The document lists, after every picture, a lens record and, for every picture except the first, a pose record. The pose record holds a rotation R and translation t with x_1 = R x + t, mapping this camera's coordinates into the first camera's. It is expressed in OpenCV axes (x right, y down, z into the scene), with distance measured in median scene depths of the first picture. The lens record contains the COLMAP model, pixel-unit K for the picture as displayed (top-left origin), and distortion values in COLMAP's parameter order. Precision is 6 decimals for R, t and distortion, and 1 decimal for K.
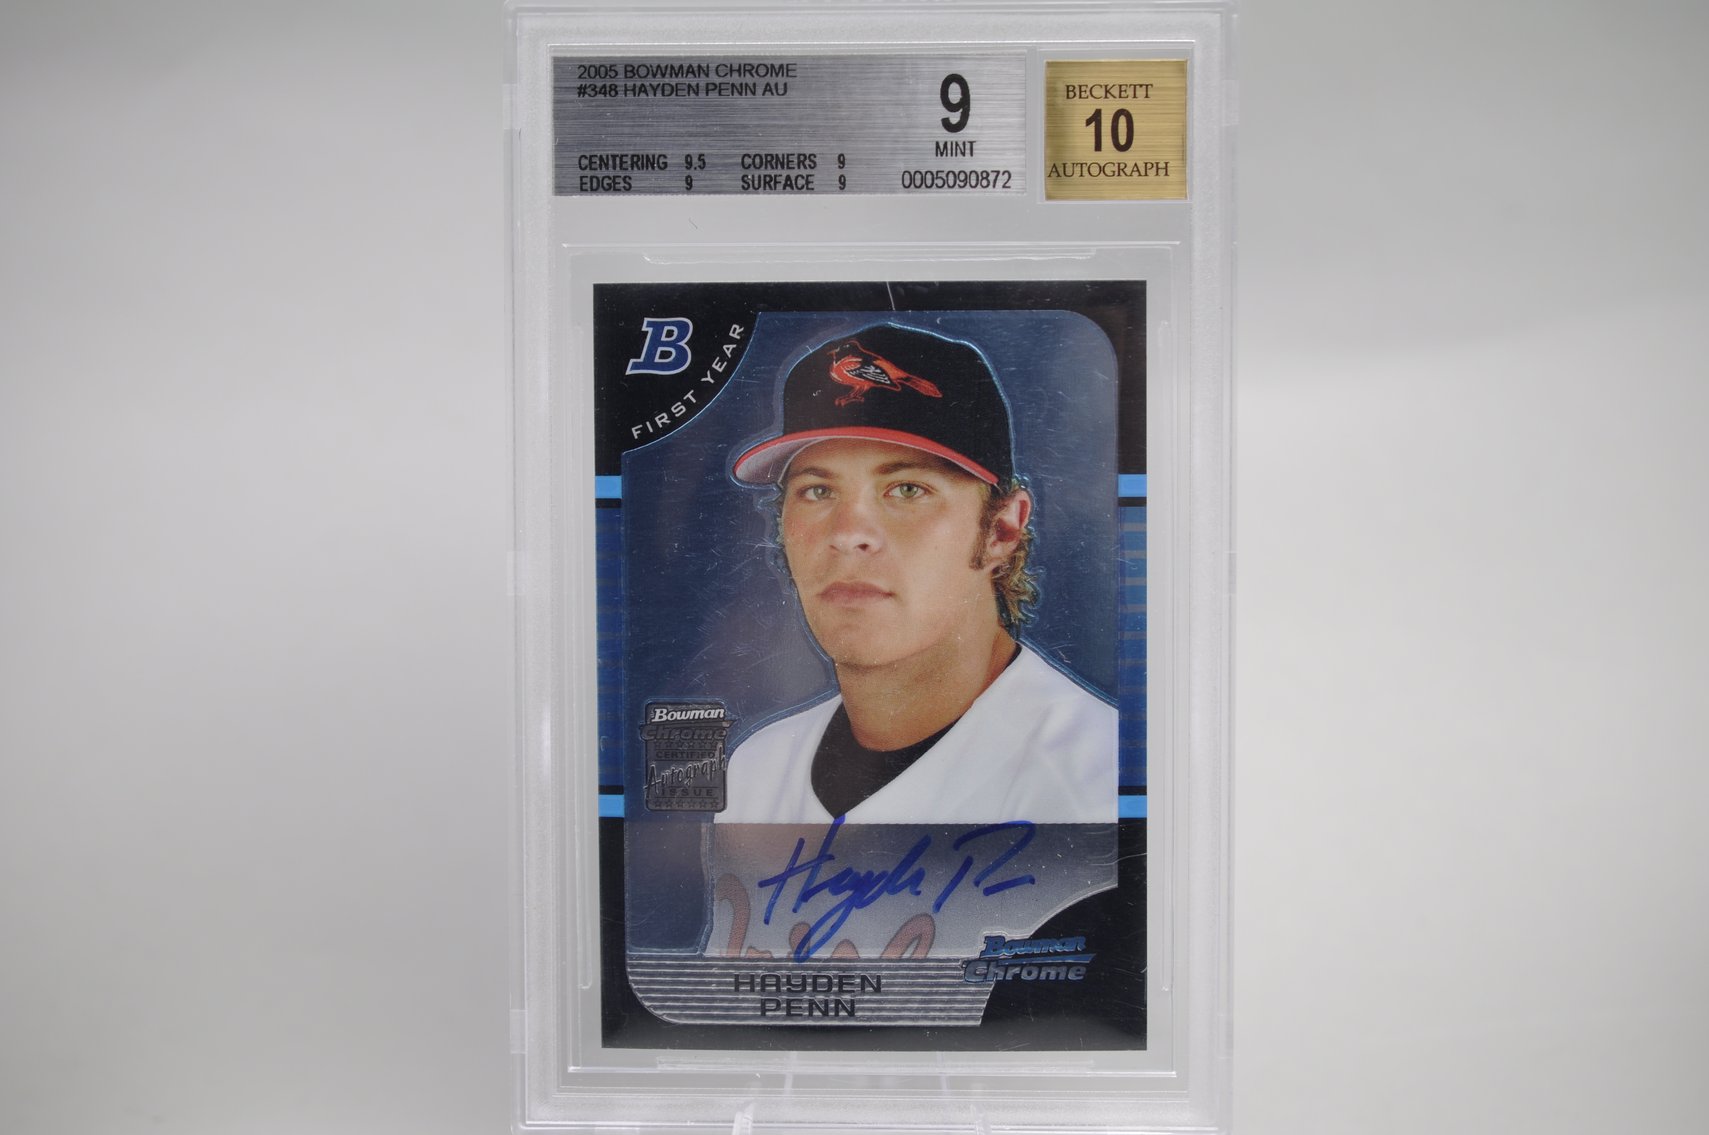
lens RADIAL K [[3018.4, 0, 859.1], [0, 3018.4, 568.3], [0, 0, 1]] dist [0.054323, 0.000000]
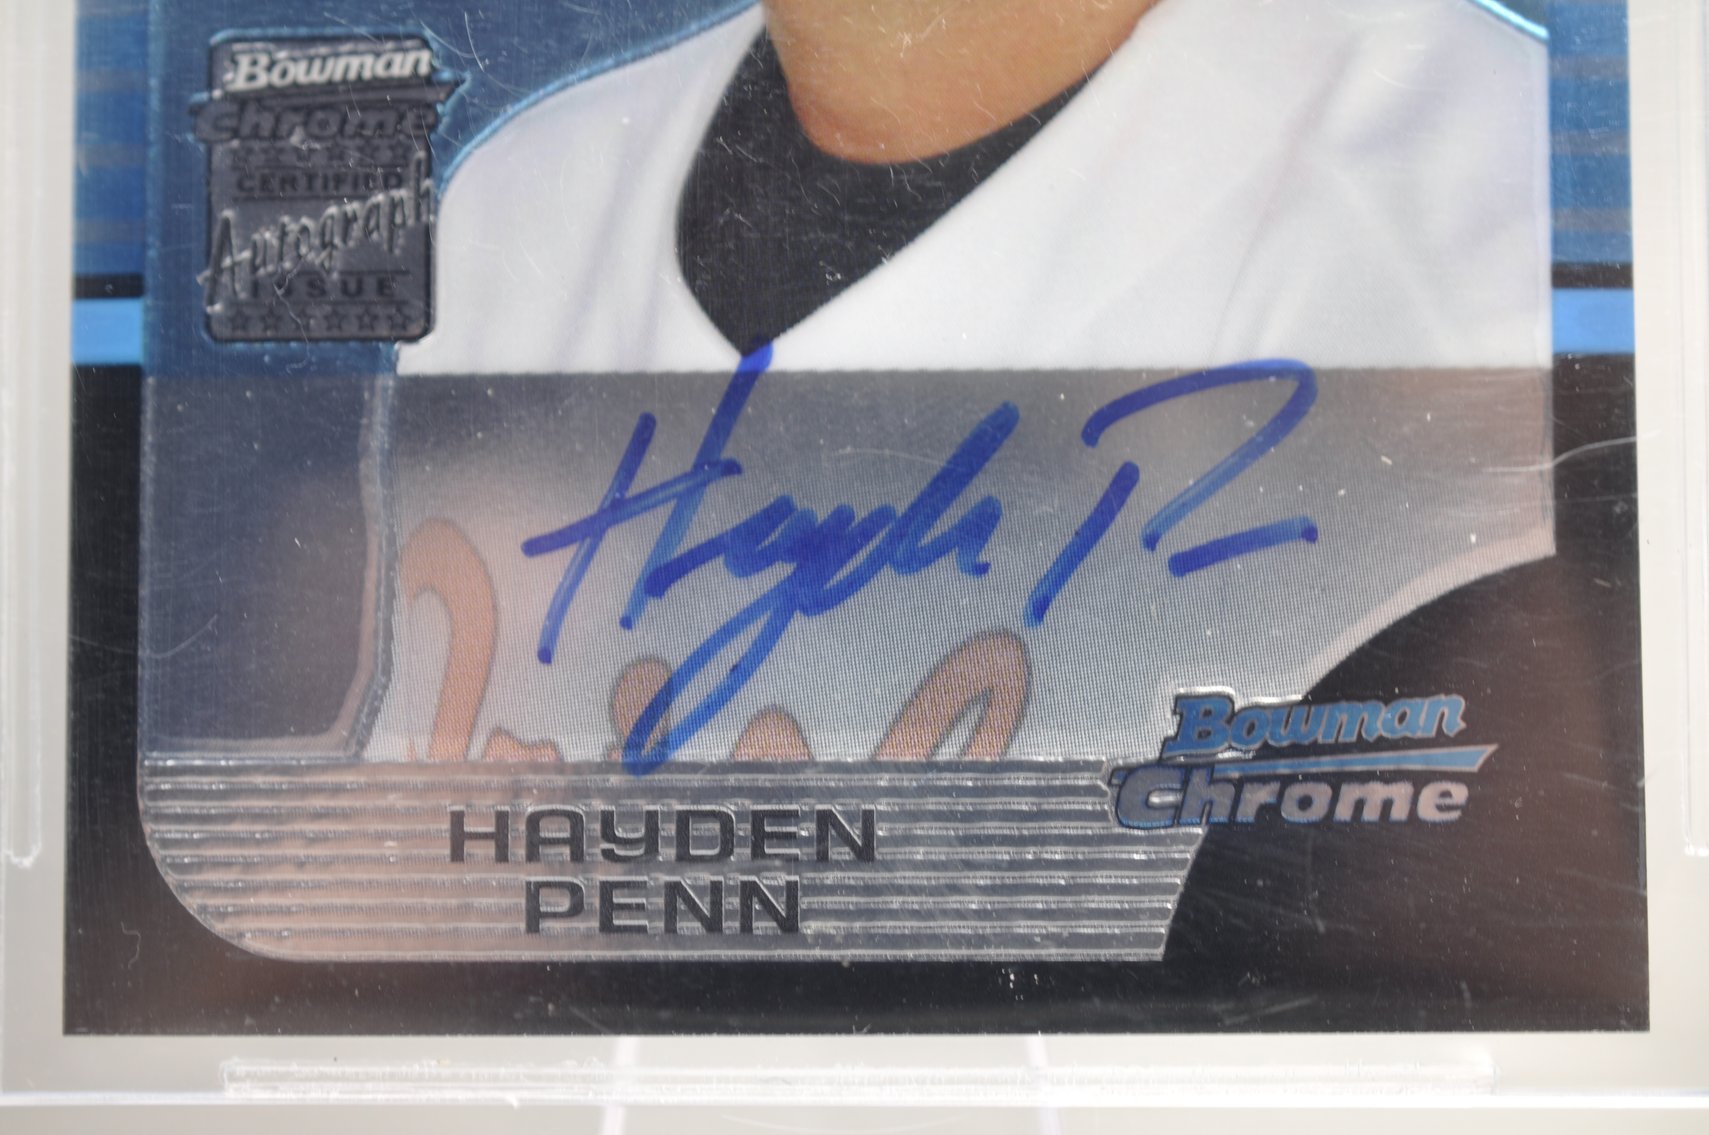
lens RADIAL K [[3018.4, 0, 846.6], [0, 3018.4, 566.3], [0, 0, 1]] dist [0.054323, 0.000000]
pose [[0.999713, 0.002807, 0.023804, -0.004298], [0.000475, 0.990602, -0.136773, 0.154455], [-0.023964, 0.136745, 0.990316, 0.654754]]
